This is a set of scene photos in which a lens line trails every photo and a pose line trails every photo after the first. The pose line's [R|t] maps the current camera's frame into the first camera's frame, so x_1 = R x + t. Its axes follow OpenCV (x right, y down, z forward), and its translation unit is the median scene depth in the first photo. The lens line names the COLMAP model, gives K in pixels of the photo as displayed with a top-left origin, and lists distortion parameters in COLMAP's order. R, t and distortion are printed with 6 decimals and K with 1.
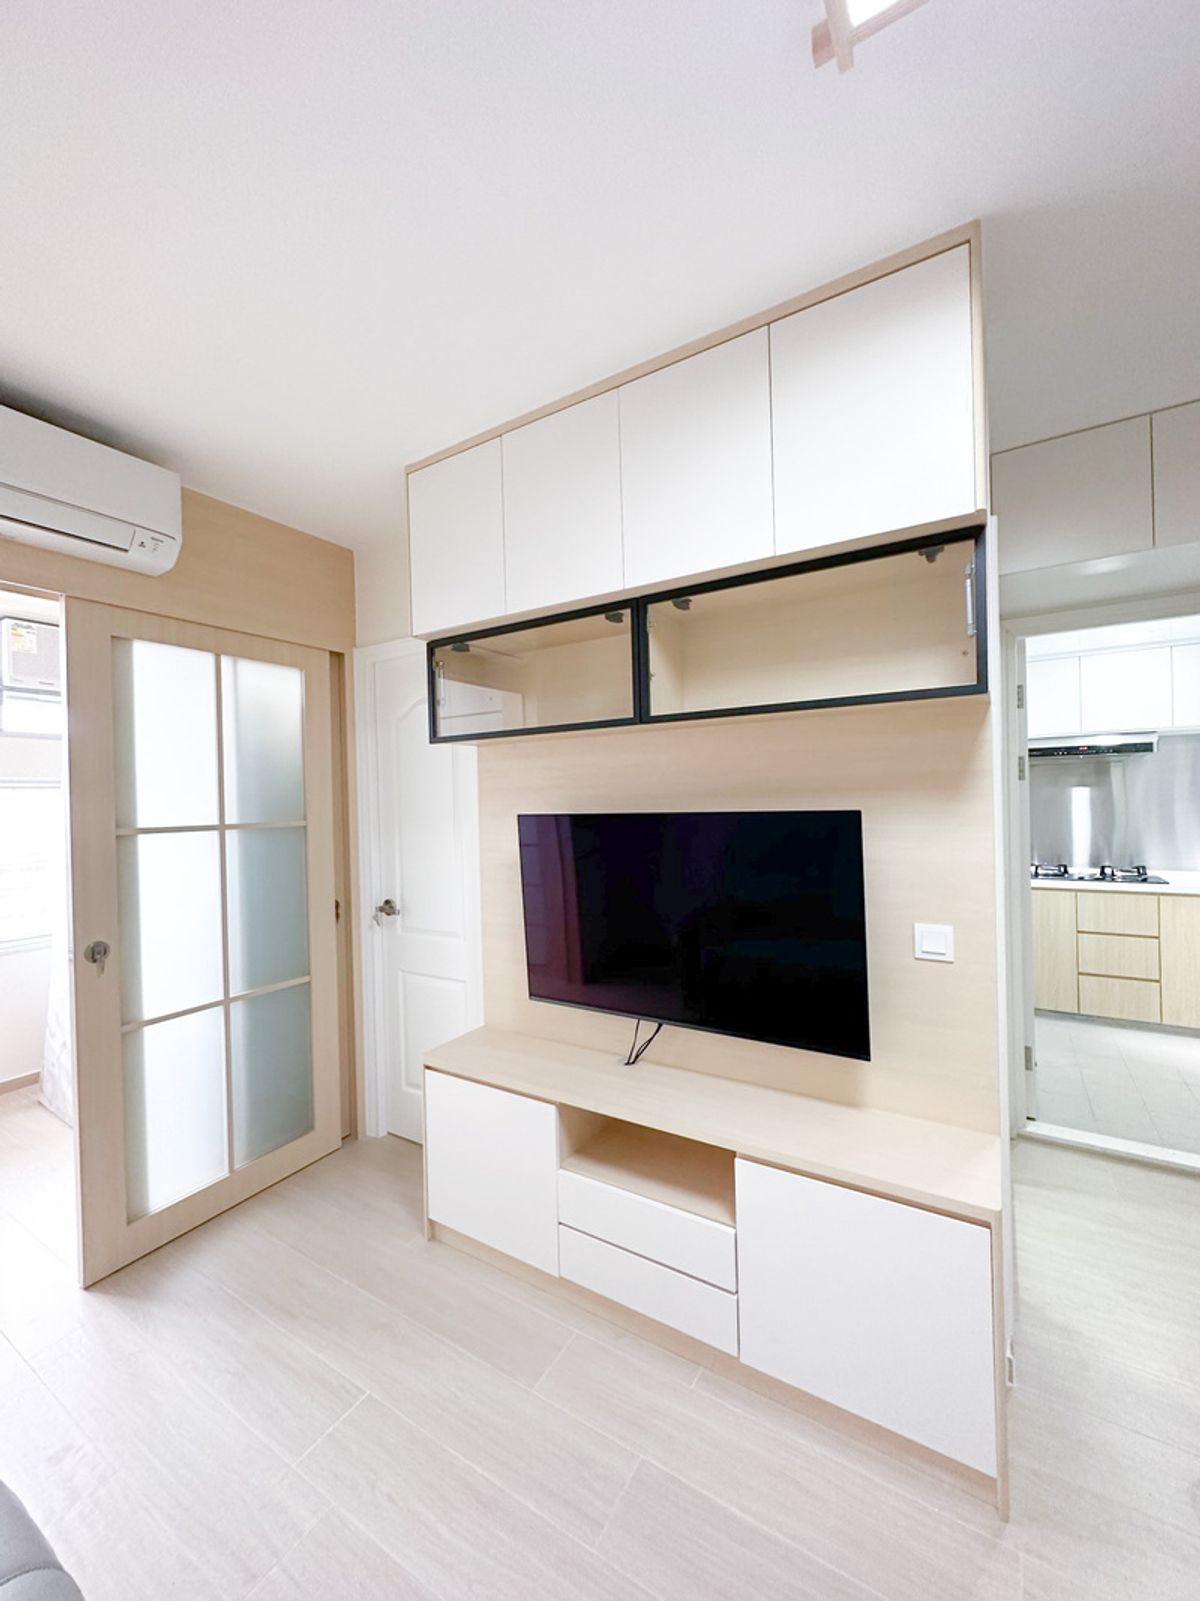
lens RADIAL K [[636.8, 0, 595.9], [0, 636.8, 803.8], [0, 0, 1]] dist [0.001154, 0.000276]
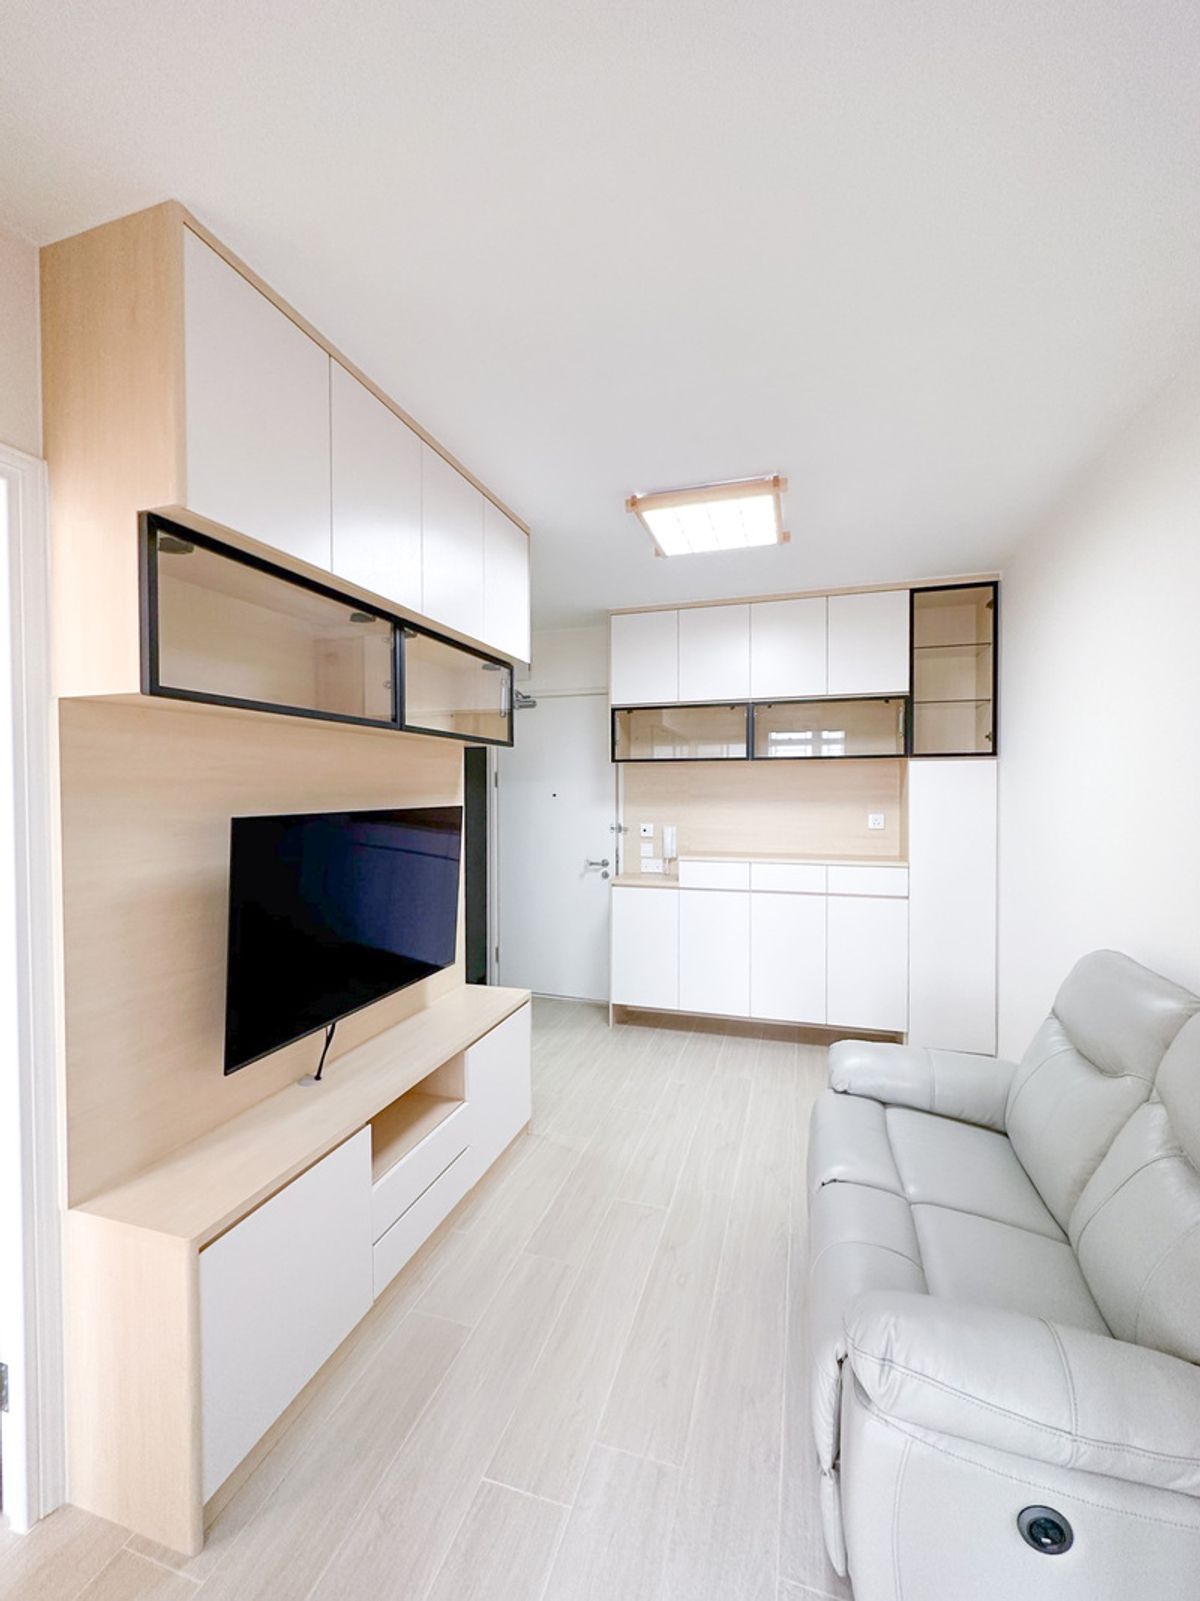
lens RADIAL K [[666.5, 0, 600.0], [0, 666.5, 800.5], [0, 0, 1]] dist [0.000485, 0.000307]
pose [[-0.250155, 0.007685, 0.968175, -0.972452], [0.015389, 0.999874, -0.003960, 0.007439], [-0.968083, 0.013909, -0.250242, 0.805130]]
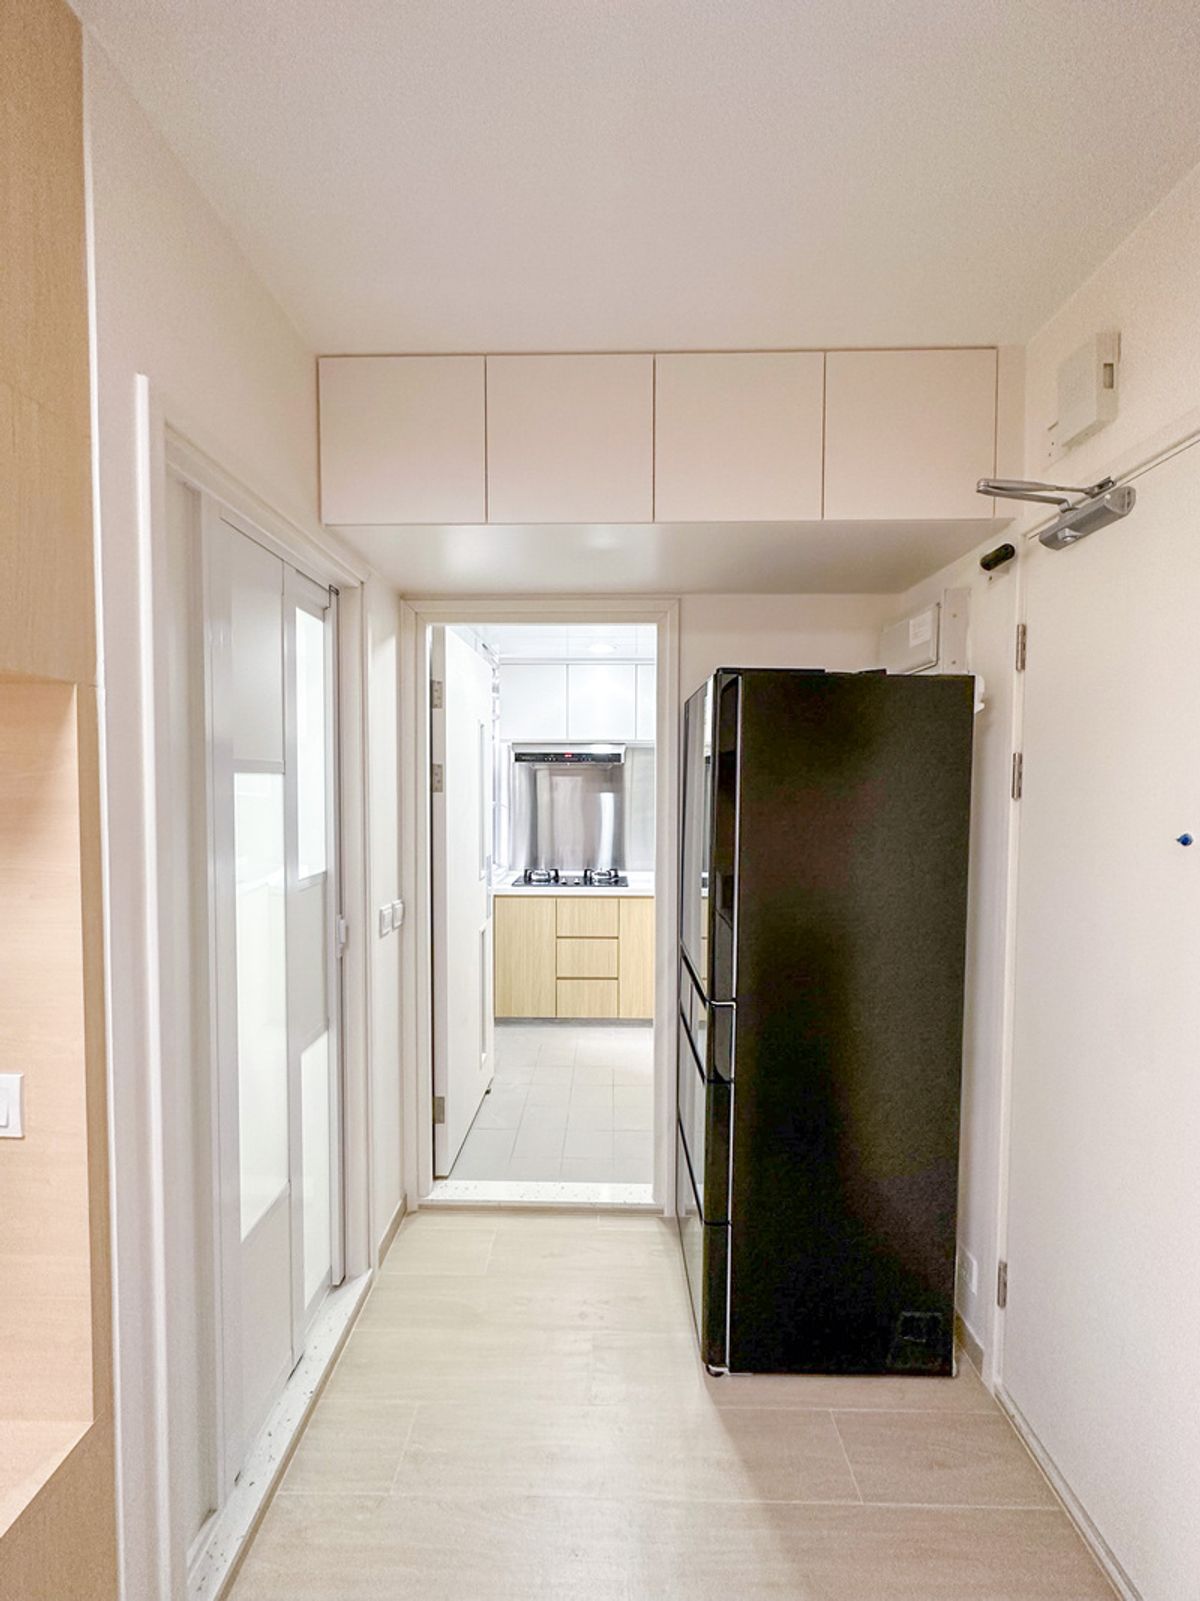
lens RADIAL K [[636.8, 0, 595.9], [0, 636.8, 803.8], [0, 0, 1]] dist [0.001154, 0.000276]
pose [[0.860445, 0.010767, 0.509429, 0.538106], [-0.022414, 0.999609, 0.016730, -0.052915], [-0.509050, -0.025814, 0.860350, 0.195996]]
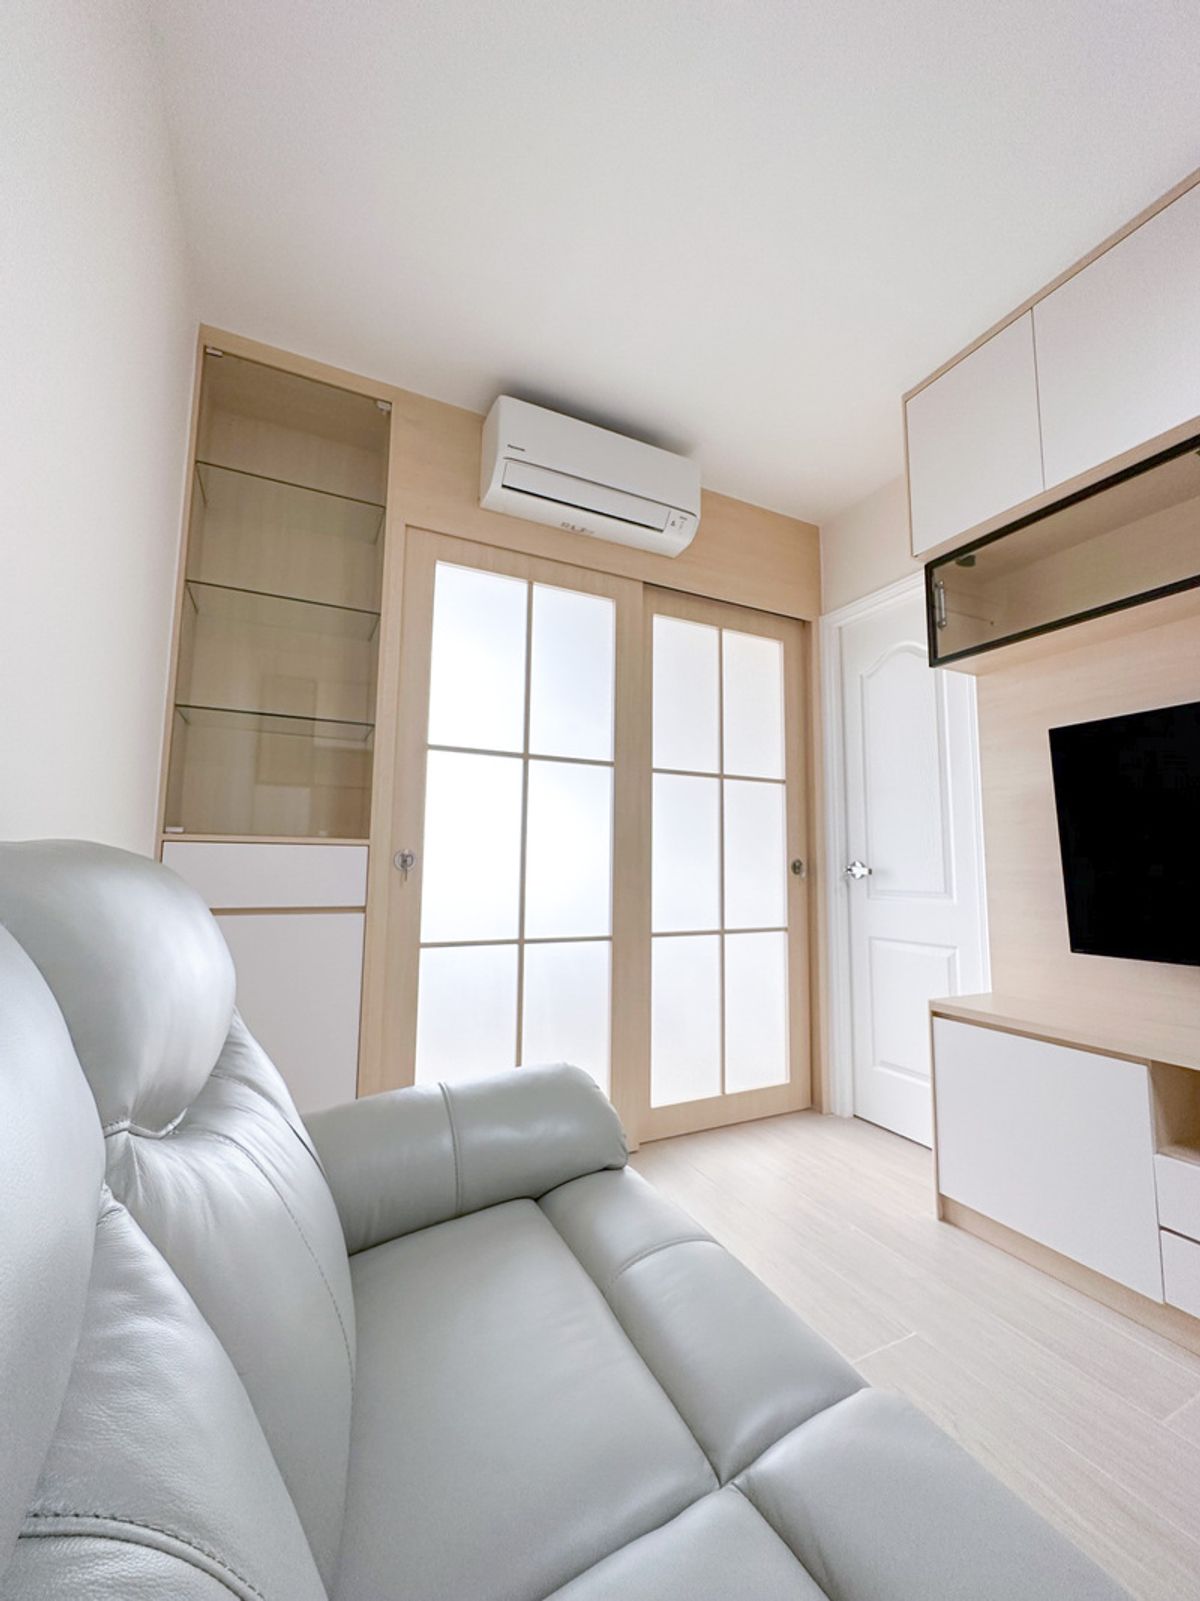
lens RADIAL K [[636.7, 0, 604.6], [0, 636.7, 801.4], [0, 0, 1]] dist [-0.001287, -0.000007]
pose [[0.846650, -0.021335, -0.531722, -0.179876], [-0.034652, 0.994865, -0.095094, 0.220634], [0.531021, 0.098937, 0.841563, -0.029666]]
